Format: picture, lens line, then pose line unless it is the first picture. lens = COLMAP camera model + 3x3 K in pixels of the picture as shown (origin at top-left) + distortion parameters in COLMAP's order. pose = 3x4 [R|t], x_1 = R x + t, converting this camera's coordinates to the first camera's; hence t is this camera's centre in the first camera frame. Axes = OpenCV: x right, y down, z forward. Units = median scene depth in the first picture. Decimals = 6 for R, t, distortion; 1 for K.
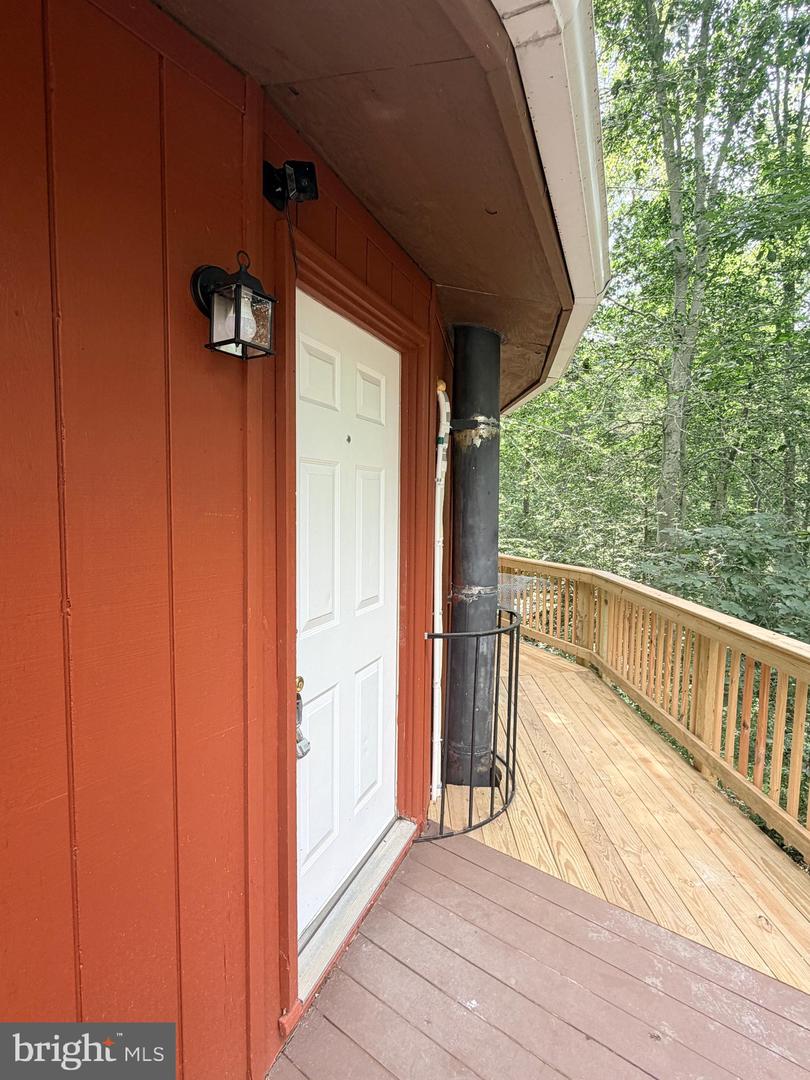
lens RADIAL K [[536.8, 0, 405.0], [0, 536.8, 540.0], [0, 0, 1]] dist [0.001338, -0.000118]
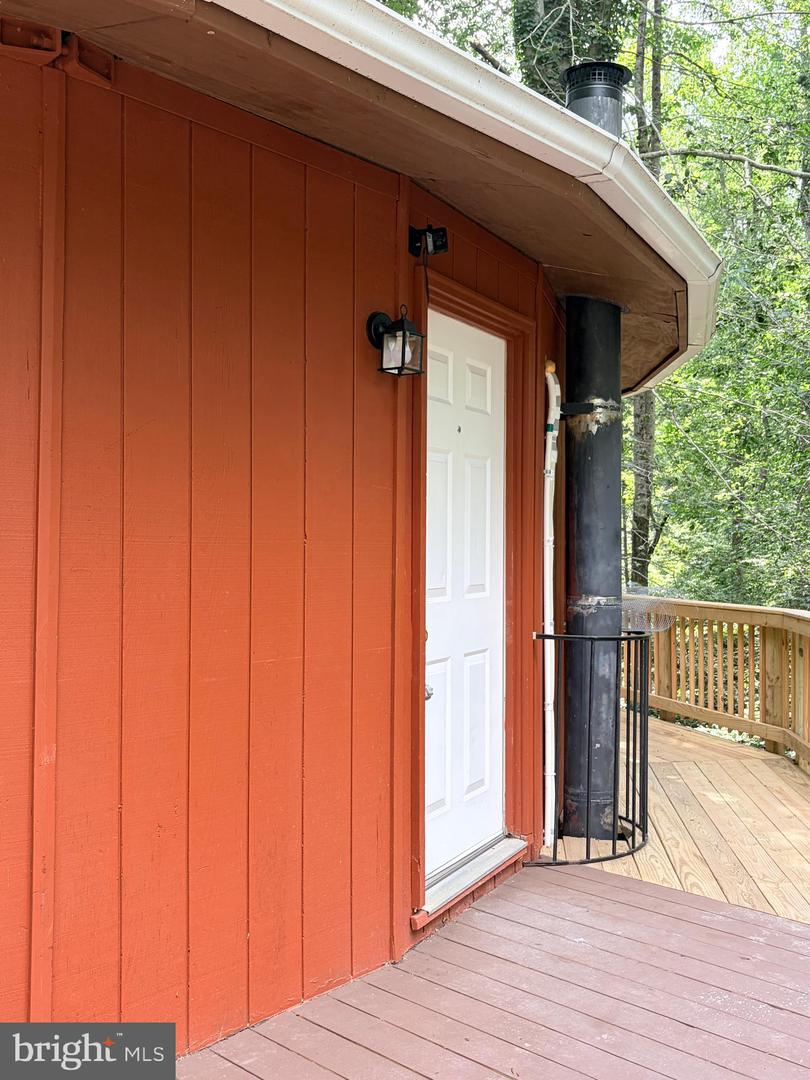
lens RADIAL K [[1046.7, 0, 405.0], [0, 1046.7, 540.0], [0, 0, 1]] dist [0.157207, -0.429496]
pose [[0.996022, -0.005920, -0.088907, -0.019316], [-0.000497, 0.997406, -0.071985, 0.127440], [0.089103, 0.071743, 0.993435, -0.746894]]
